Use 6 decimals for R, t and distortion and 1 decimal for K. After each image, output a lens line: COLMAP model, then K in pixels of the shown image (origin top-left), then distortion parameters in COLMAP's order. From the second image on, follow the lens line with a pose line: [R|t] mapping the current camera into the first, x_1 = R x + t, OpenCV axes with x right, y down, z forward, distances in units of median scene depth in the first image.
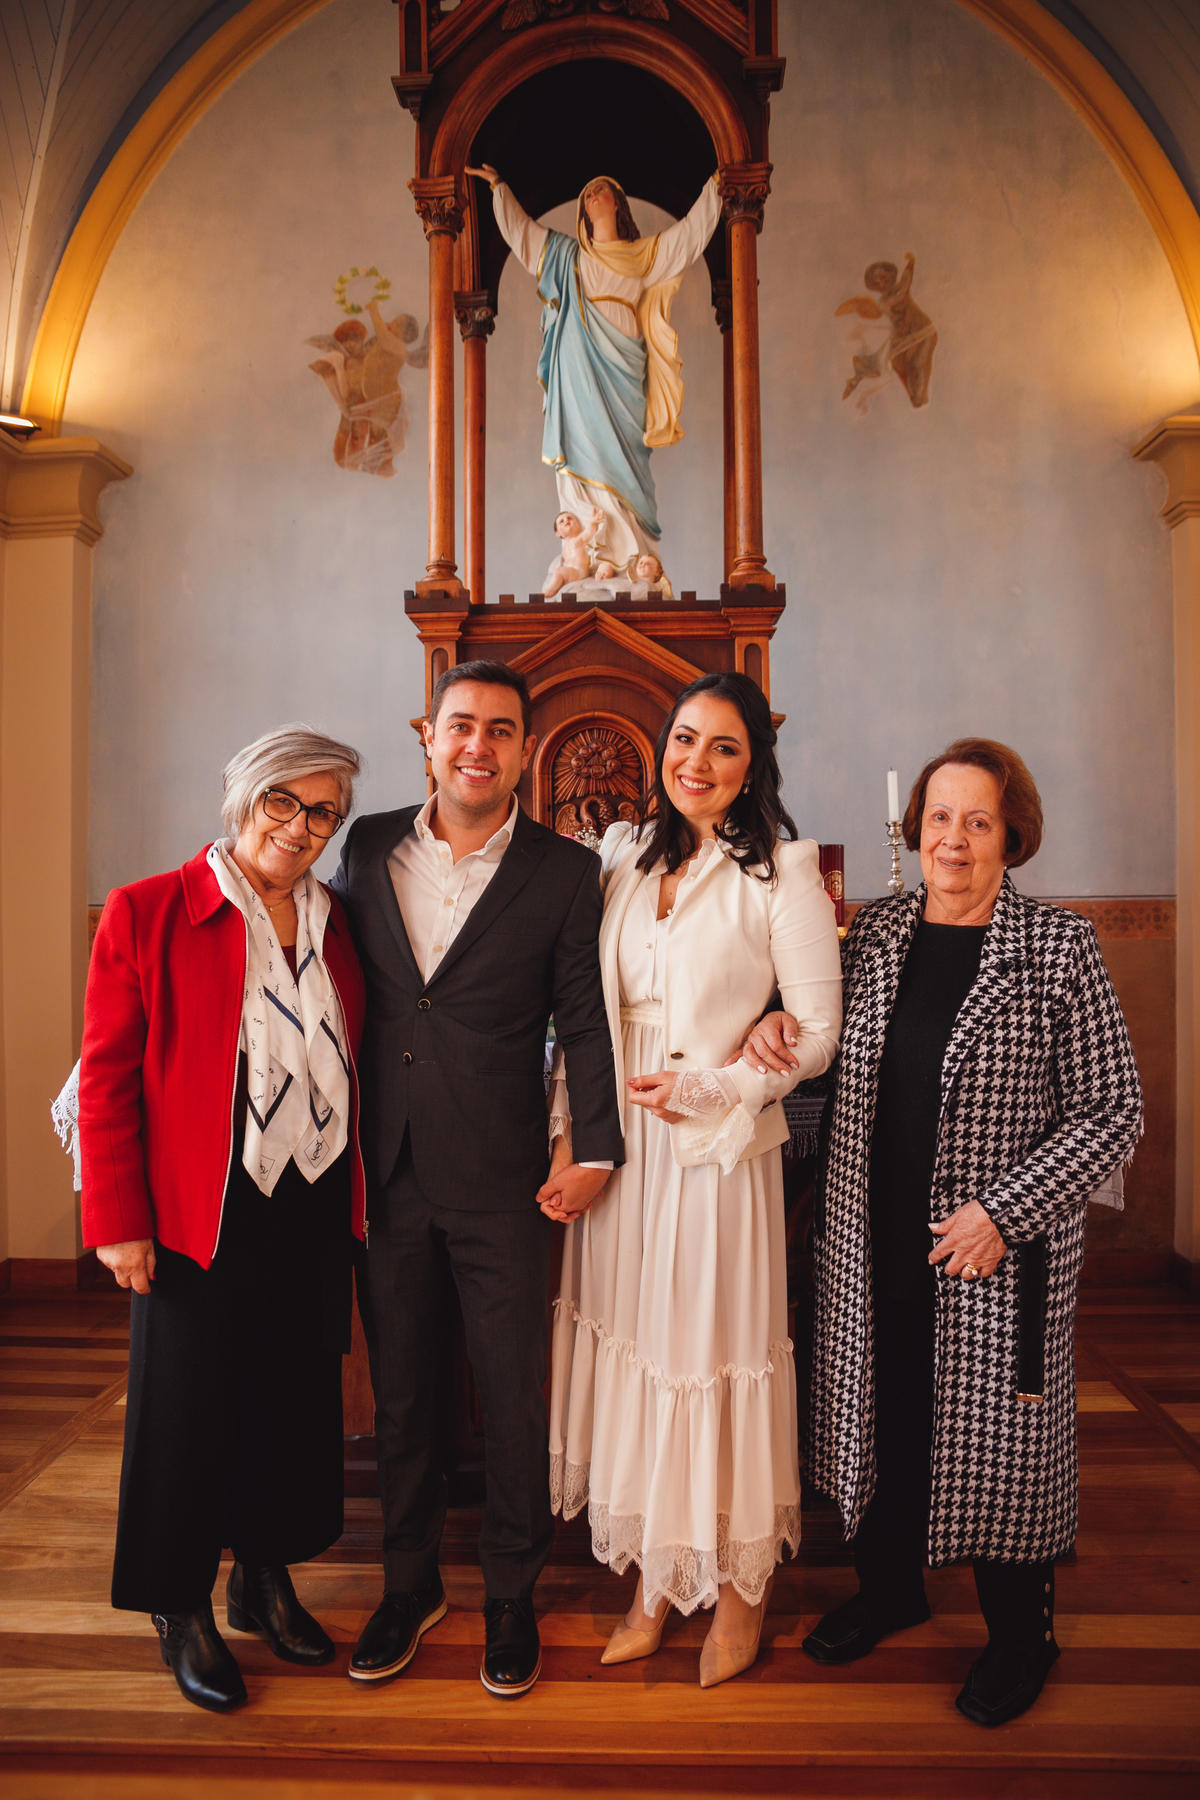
lens RADIAL K [[1213.5, 0, 588.9], [0, 1213.5, 911.0], [0, 0, 1]] dist [-0.114030, 0.085422]
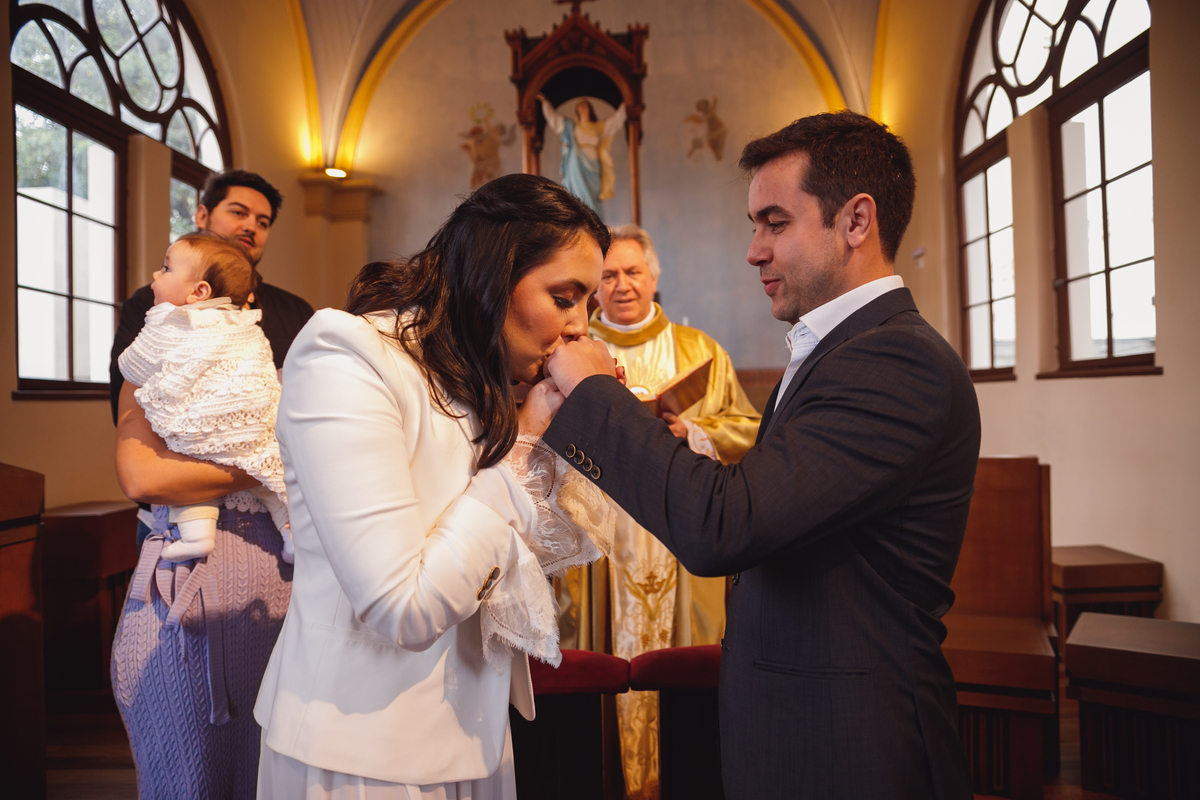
lens RADIAL K [[809.0, 0, 600.0], [0, 809.0, 400.0], [0, 0, 1]] dist [-0.114030, 0.085422]
pose [[0.999663, -0.016409, 0.020104, 0.000917], [0.016560, 0.999836, -0.007332, 0.081232], [-0.019981, 0.007662, 0.999771, -0.816363]]
